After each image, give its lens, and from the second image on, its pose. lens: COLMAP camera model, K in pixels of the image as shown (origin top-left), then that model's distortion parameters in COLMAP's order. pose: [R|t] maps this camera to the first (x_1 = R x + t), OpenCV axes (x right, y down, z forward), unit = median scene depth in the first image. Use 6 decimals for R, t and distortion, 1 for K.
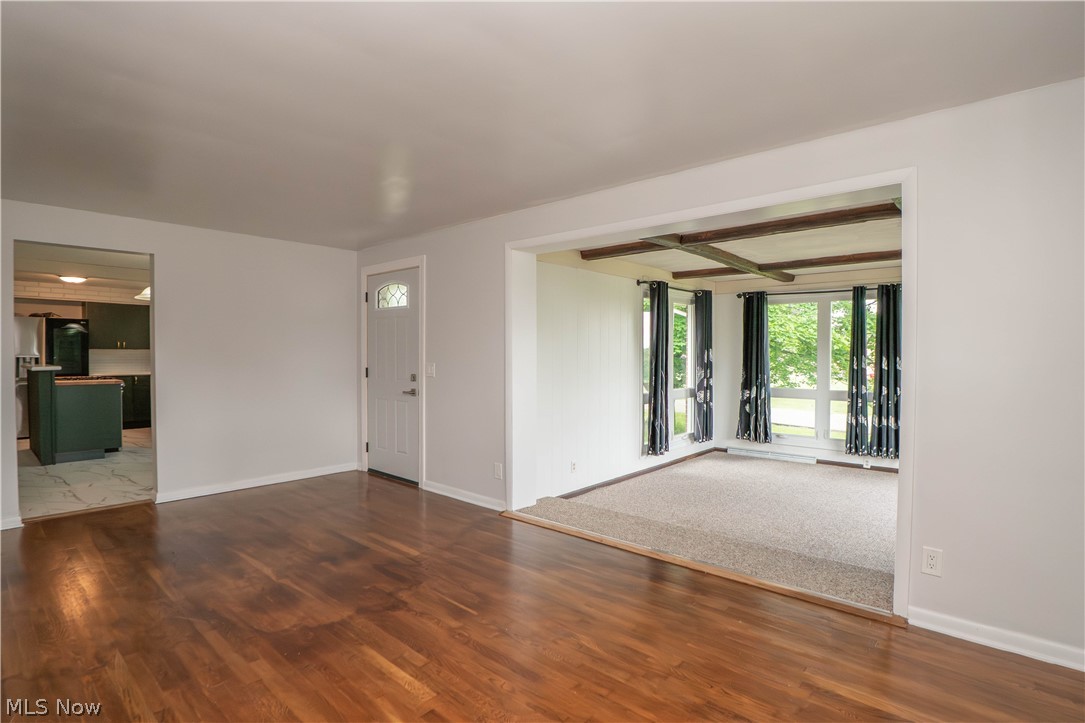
lens RADIAL K [[552.4, 0, 533.5], [0, 552.4, 359.4], [0, 0, 1]] dist [-0.031832, 0.002970]
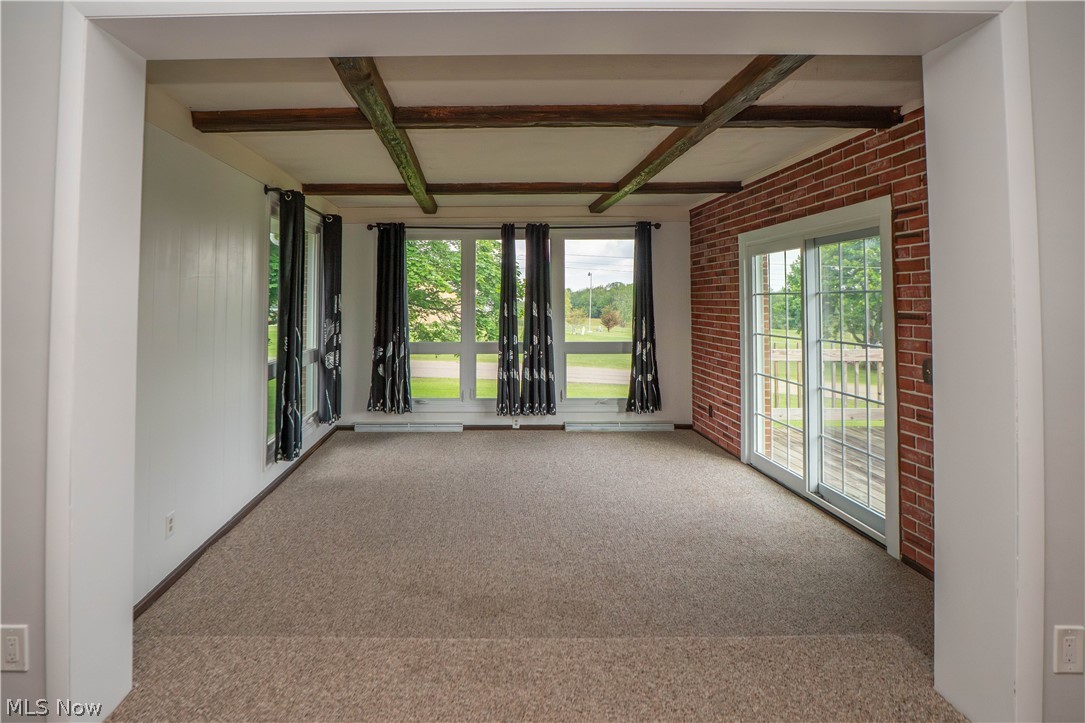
lens RADIAL K [[552.4, 0, 463.1], [0, 552.4, 273.3], [0, 0, 1]] dist [-0.031832, 0.002970]
pose [[0.743930, 0.024389, 0.667812, -0.058937], [0.014262, 0.998527, -0.052355, -0.006912], [-0.668105, 0.048473, 0.742486, 0.379808]]
